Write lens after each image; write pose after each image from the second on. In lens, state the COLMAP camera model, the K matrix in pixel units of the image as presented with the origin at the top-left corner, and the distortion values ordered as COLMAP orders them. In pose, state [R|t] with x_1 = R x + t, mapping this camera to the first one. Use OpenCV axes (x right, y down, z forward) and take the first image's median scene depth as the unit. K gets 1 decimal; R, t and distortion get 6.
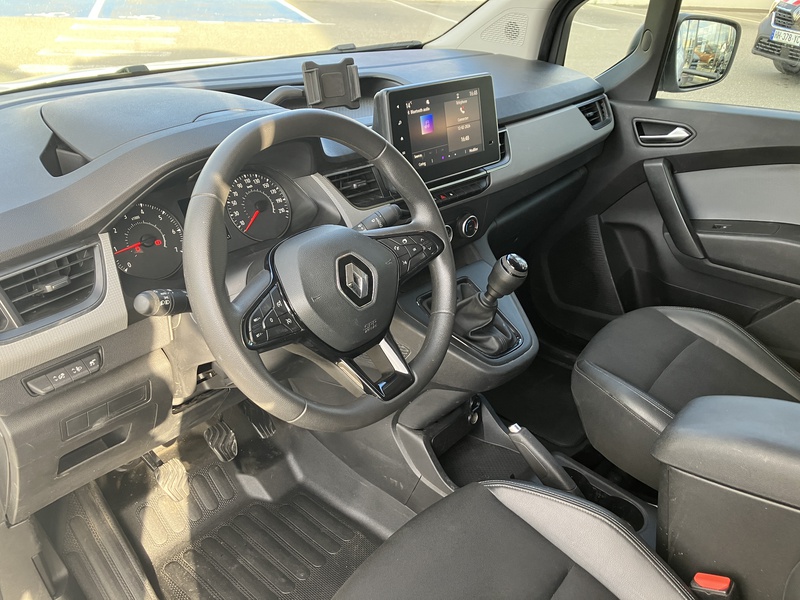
lens RADIAL K [[654.5, 0, 398.8], [0, 654.5, 295.6], [0, 0, 1]] dist [0.025230, -0.021734]
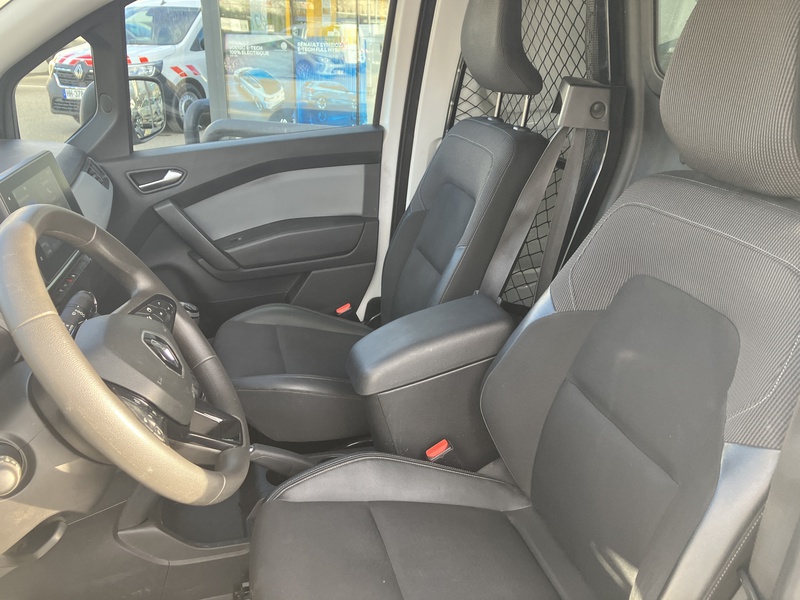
lens RADIAL K [[654.5, 0, 398.8], [0, 654.5, 295.6], [0, 0, 1]] dist [0.025230, -0.021734]
pose [[0.551993, -0.361597, 0.751366, -0.278858], [0.422384, 0.898177, 0.121944, -0.034655], [-0.718954, 0.250053, 0.648520, 0.043034]]
